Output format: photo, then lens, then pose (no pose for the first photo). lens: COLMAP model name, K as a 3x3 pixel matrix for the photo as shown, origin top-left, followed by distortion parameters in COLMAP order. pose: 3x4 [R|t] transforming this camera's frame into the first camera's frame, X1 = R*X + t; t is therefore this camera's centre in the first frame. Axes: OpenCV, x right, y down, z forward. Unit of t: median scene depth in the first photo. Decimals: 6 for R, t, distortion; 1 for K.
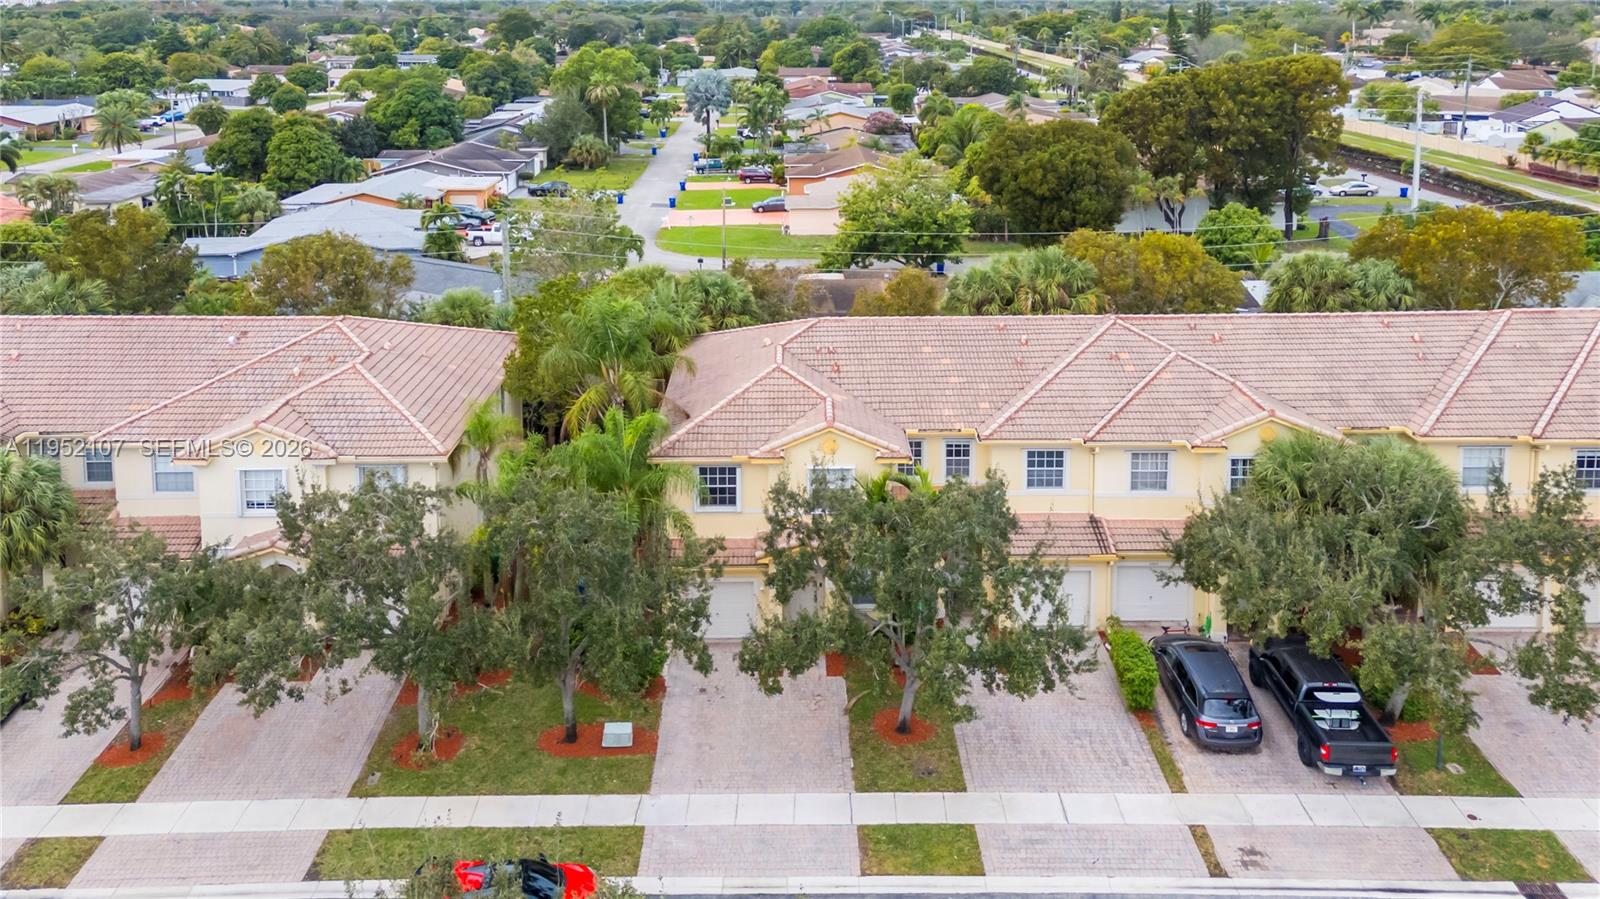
lens RADIAL K [[1231.5, 0, 797.0], [0, 1231.5, 201.8], [0, 0, 1]] dist [0.040692, -0.002282]
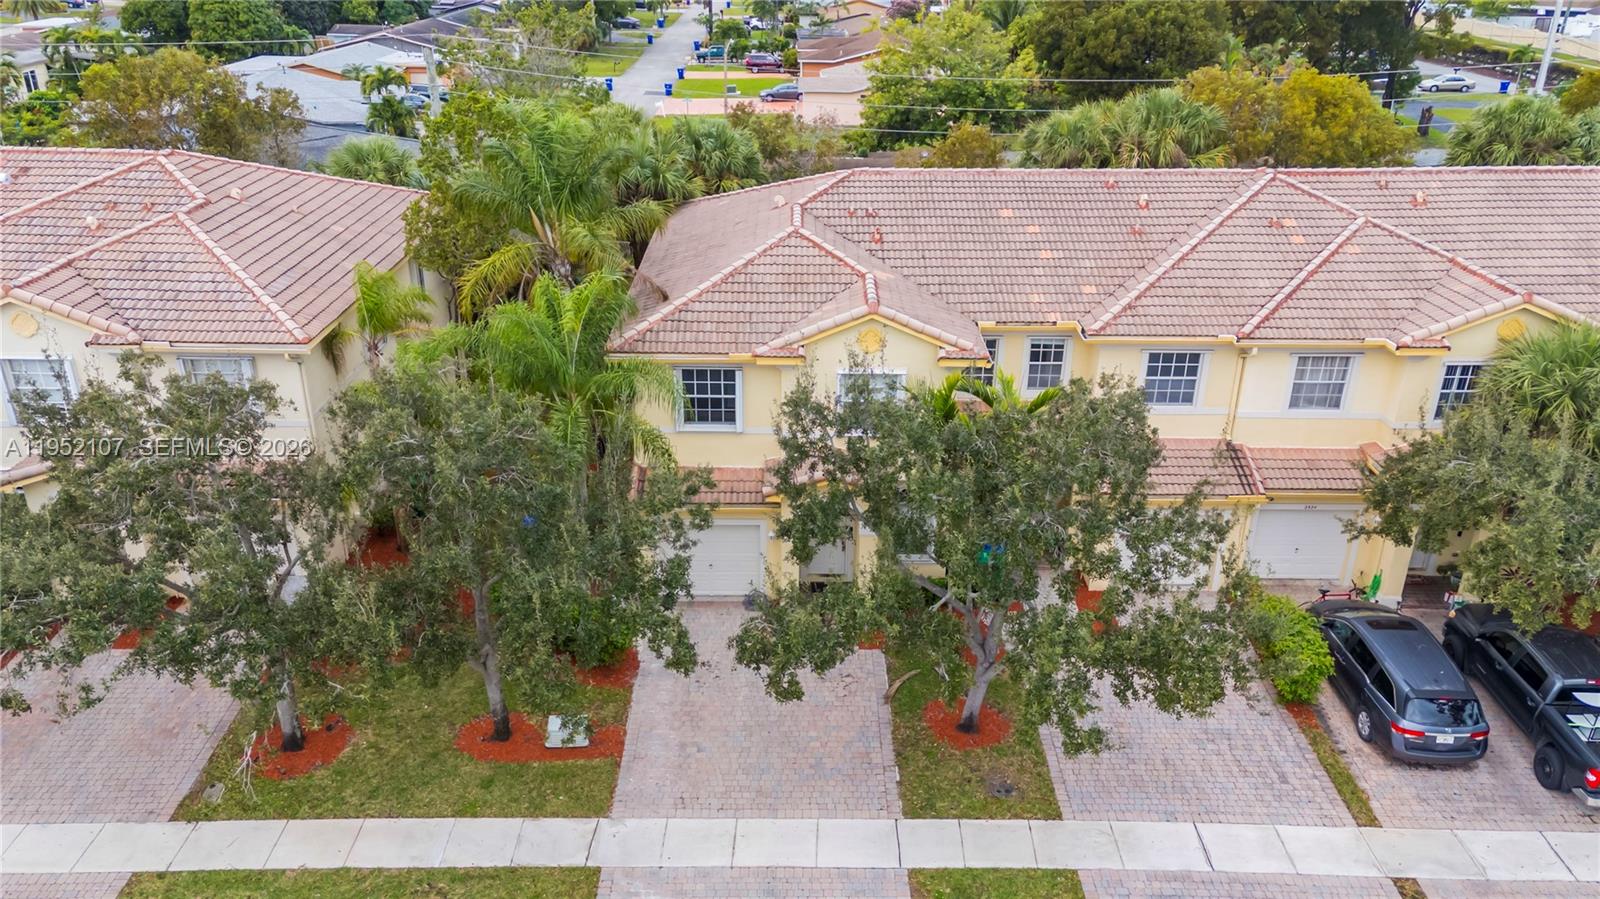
lens RADIAL K [[1203.5, 0, 800.0], [0, 1203.5, 449.5], [0, 0, 1]] dist [0.072667, 0.005271]
pose [[0.999915, 0.013010, -0.001082, -0.011386], [-0.012303, 0.966809, 0.255202, 0.084455], [0.004367, -0.255167, 0.966887, 0.331156]]
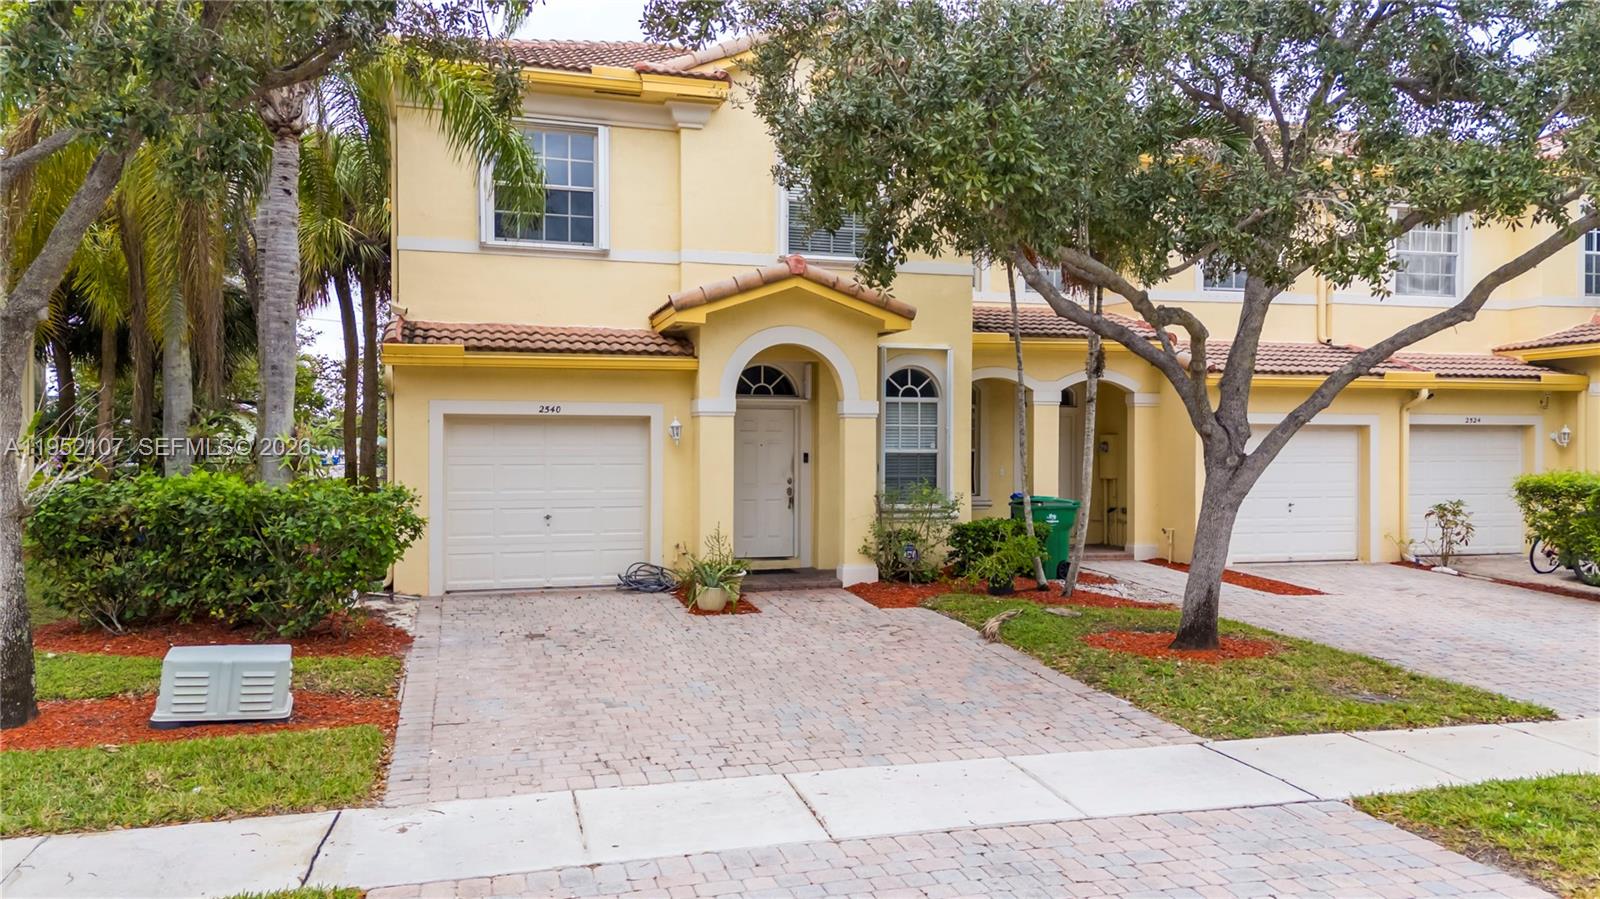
lens RADIAL K [[1175.7, 0, 764.3], [0, 1175.7, 451.7], [0, 0, 1]] dist [0.071796, 0.000307]
pose [[0.970832, 0.000877, 0.239761, -0.089286], [0.034867, 0.988846, -0.144800, 0.379683], [-0.237214, 0.148936, 0.959973, 0.654120]]
